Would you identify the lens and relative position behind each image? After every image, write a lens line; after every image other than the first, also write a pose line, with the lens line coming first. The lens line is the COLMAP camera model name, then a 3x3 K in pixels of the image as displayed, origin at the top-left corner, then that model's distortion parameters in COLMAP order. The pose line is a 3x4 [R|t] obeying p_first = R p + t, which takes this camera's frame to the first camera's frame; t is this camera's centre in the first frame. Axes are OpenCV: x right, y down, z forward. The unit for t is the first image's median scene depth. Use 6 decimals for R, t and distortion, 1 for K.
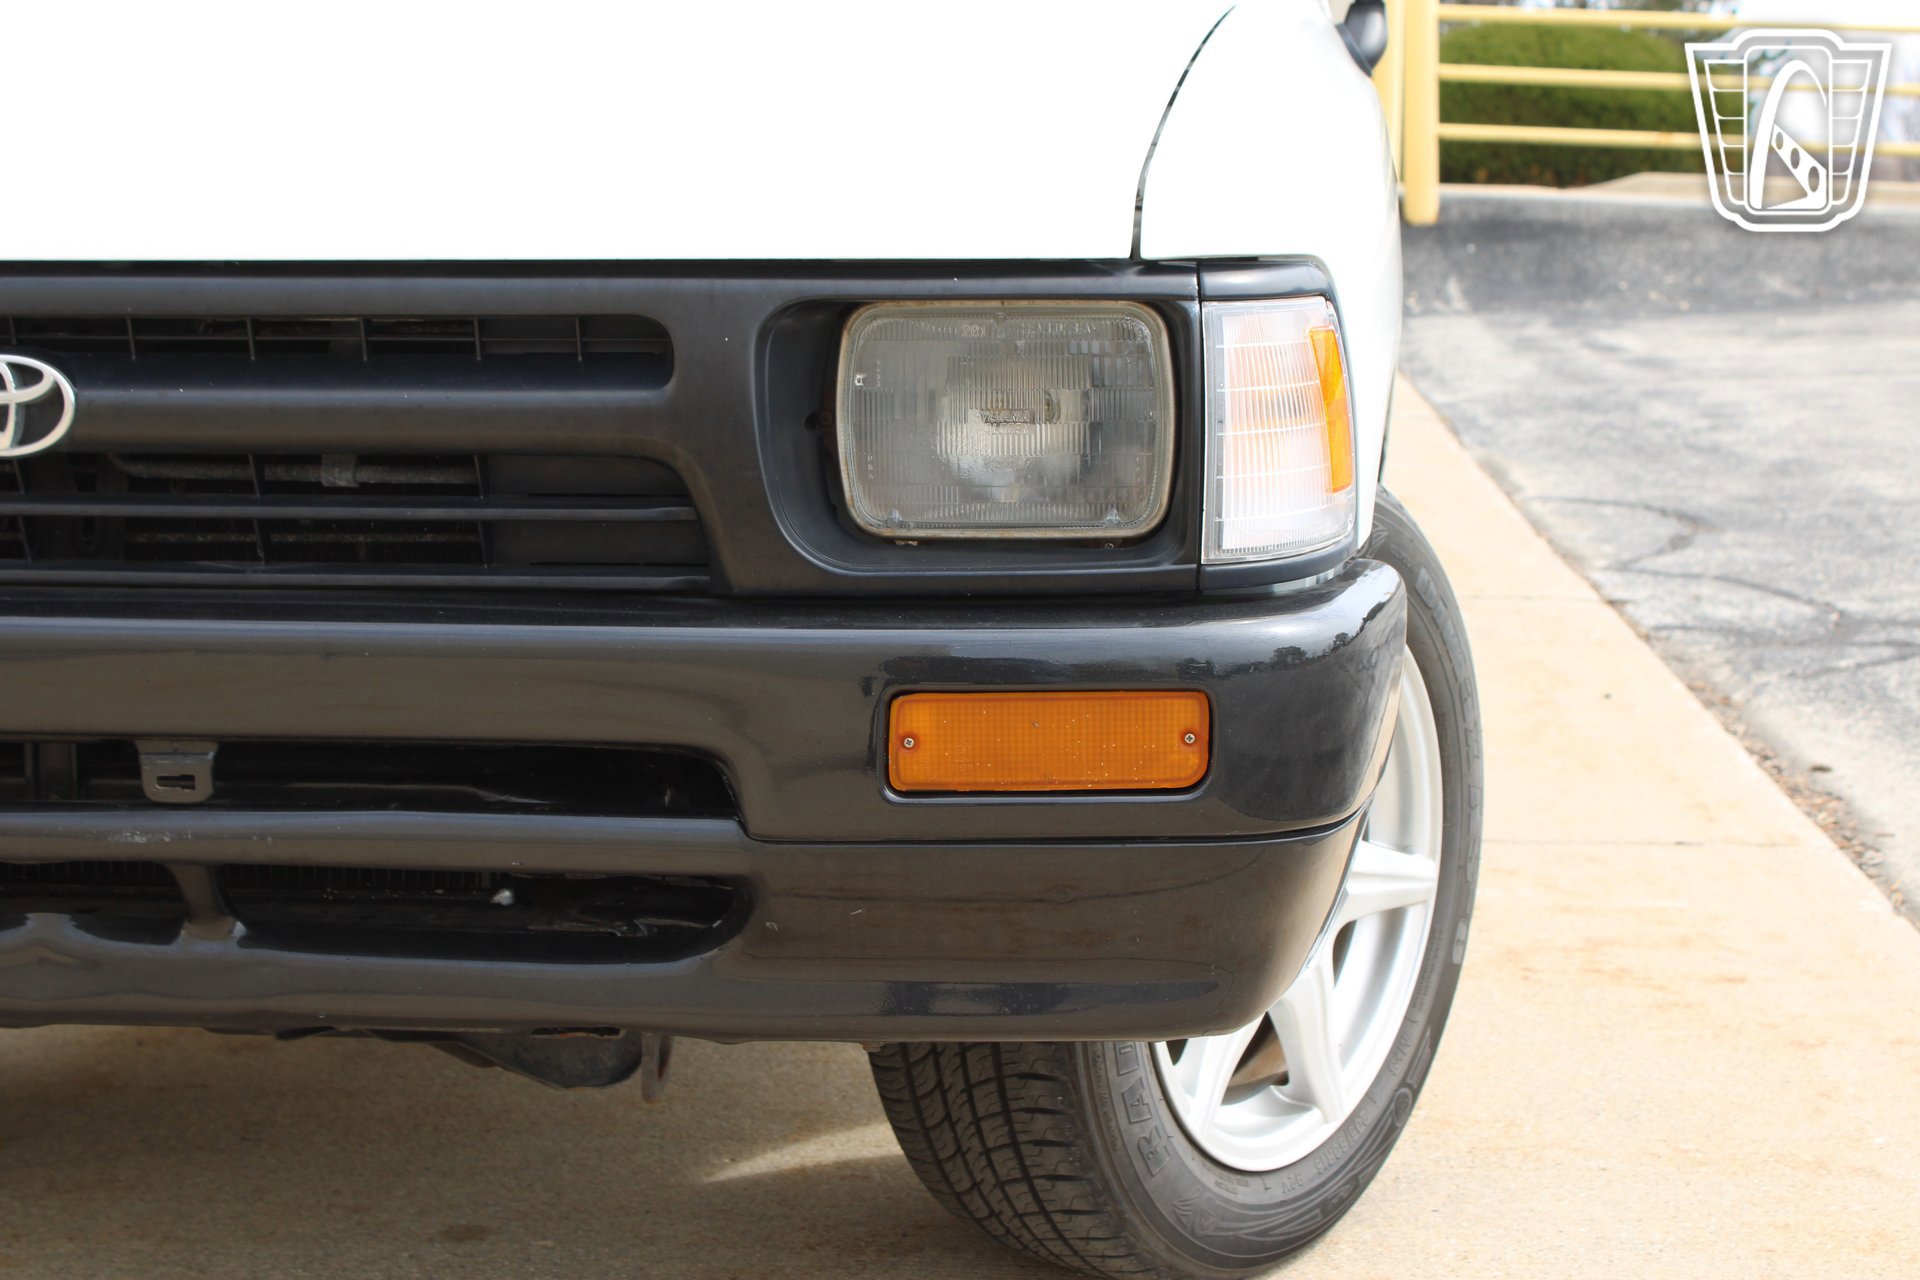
lens RADIAL K [[3183.3, 0, 961.9], [0, 3183.3, 671.5], [0, 0, 1]] dist [-0.003937, 0.049350]
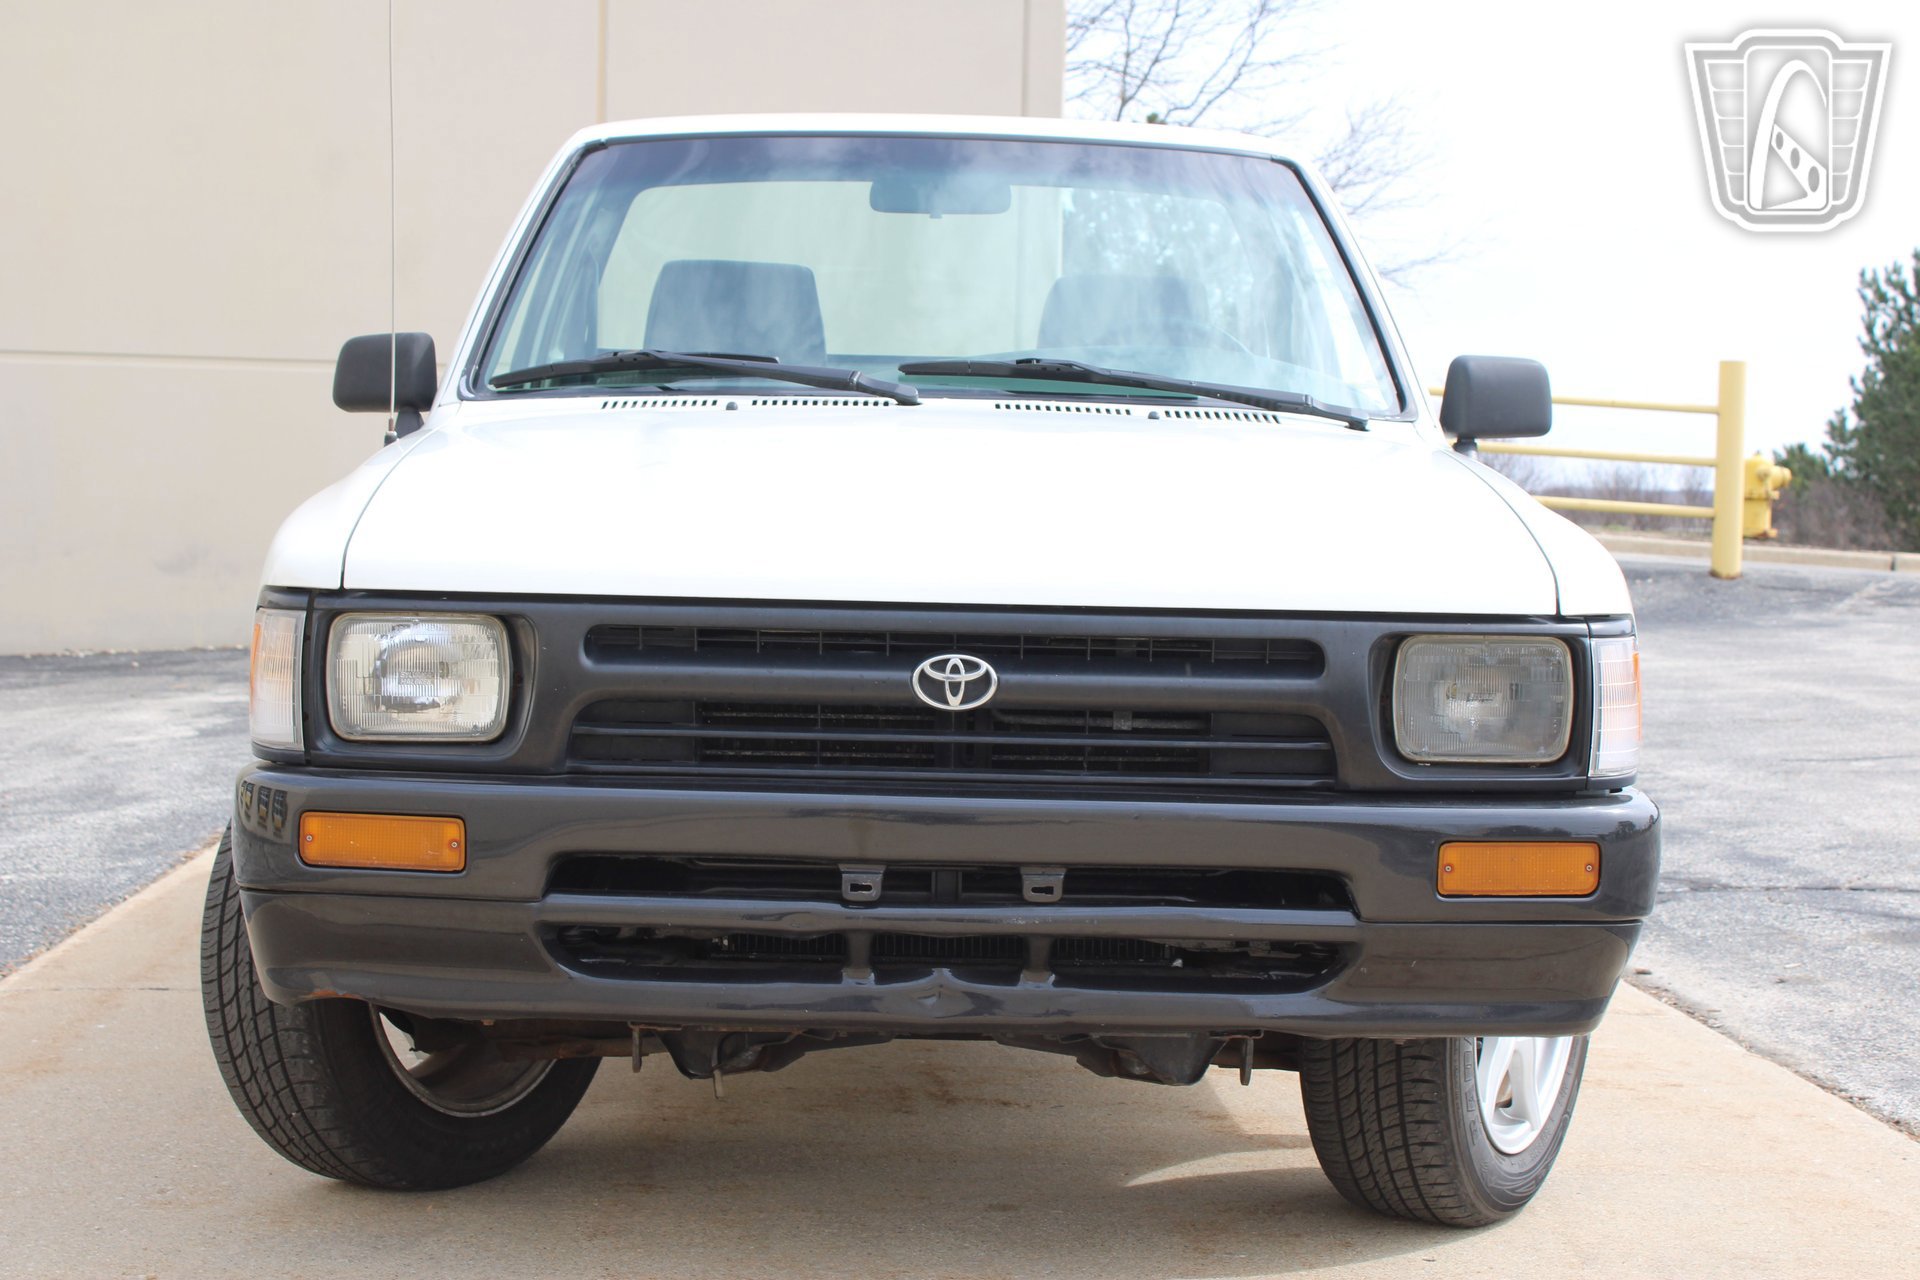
lens RADIAL K [[3160.7, 0, 960.0], [0, 3160.7, 640.0], [0, 0, 1]] dist [-0.020088, 0.097573]
pose [[0.989079, 0.019140, 0.146141, -0.553701], [-0.003844, 0.994545, -0.104241, 0.080048], [-0.147339, 0.102541, 0.983756, -0.773184]]
